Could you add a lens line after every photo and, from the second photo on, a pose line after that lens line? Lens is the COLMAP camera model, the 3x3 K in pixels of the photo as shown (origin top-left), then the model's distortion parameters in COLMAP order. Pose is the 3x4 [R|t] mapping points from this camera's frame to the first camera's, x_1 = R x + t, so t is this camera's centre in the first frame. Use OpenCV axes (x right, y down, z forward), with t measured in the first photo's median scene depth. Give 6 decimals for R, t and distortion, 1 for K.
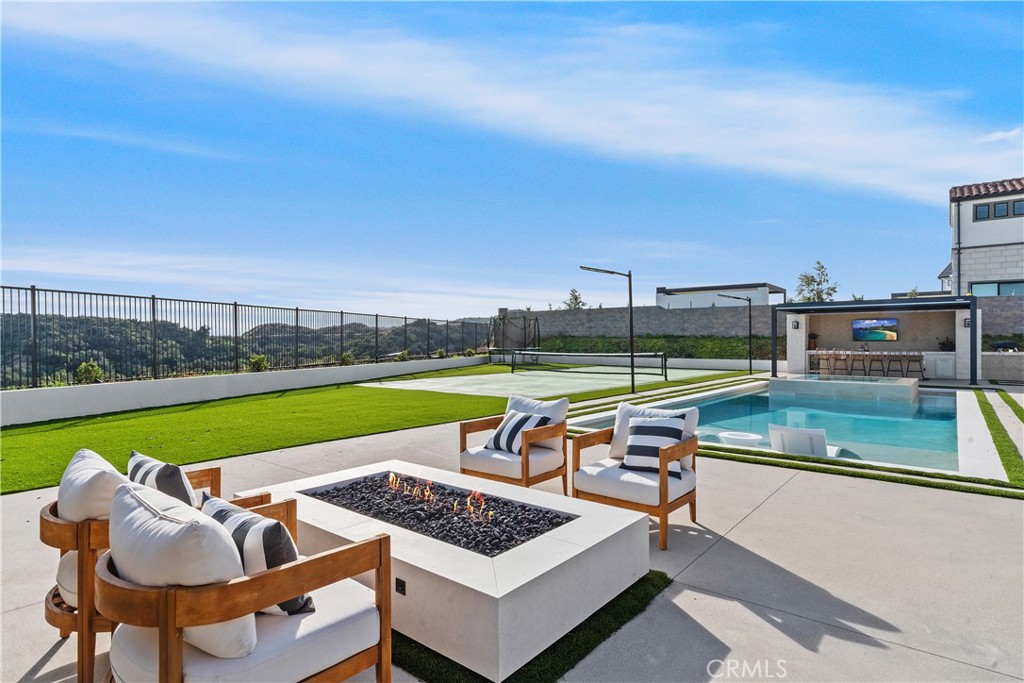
lens RADIAL K [[535.9, 0, 512.0], [0, 535.9, 341.5], [0, 0, 1]] dist [0.027291, 0.000473]
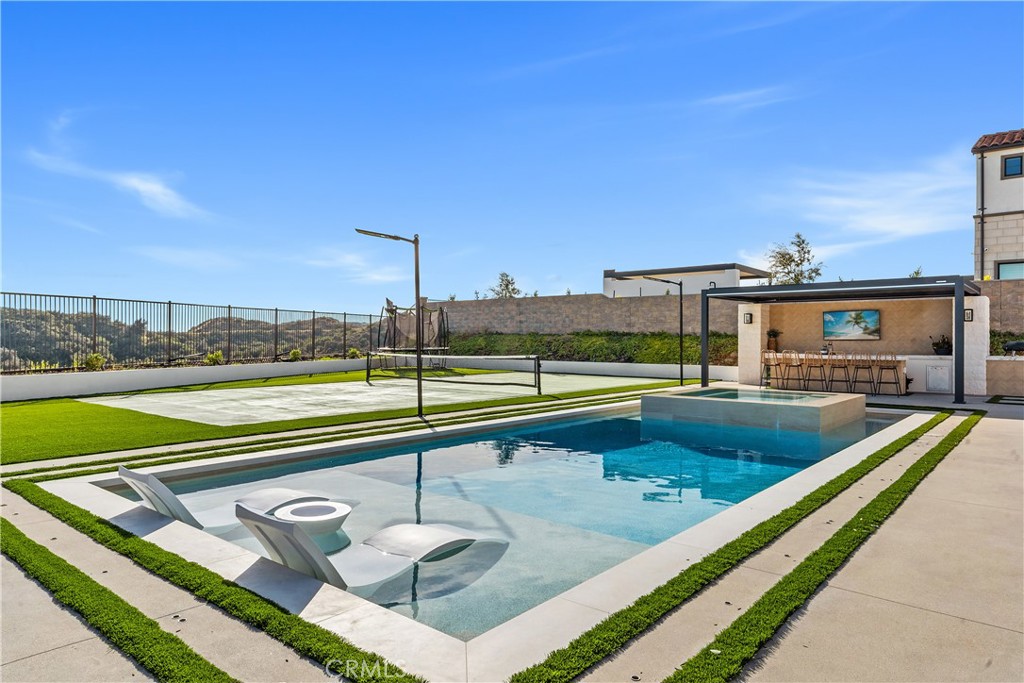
lens RADIAL K [[638.2, 0, 512.0], [0, 638.2, 341.5], [0, 0, 1]] dist [0.045724, -0.000567]
pose [[0.999920, 0.004309, -0.011934, 0.169565], [-0.004281, 0.999988, 0.002376, 0.000275], [0.011944, -0.002324, 0.999926, 0.093841]]
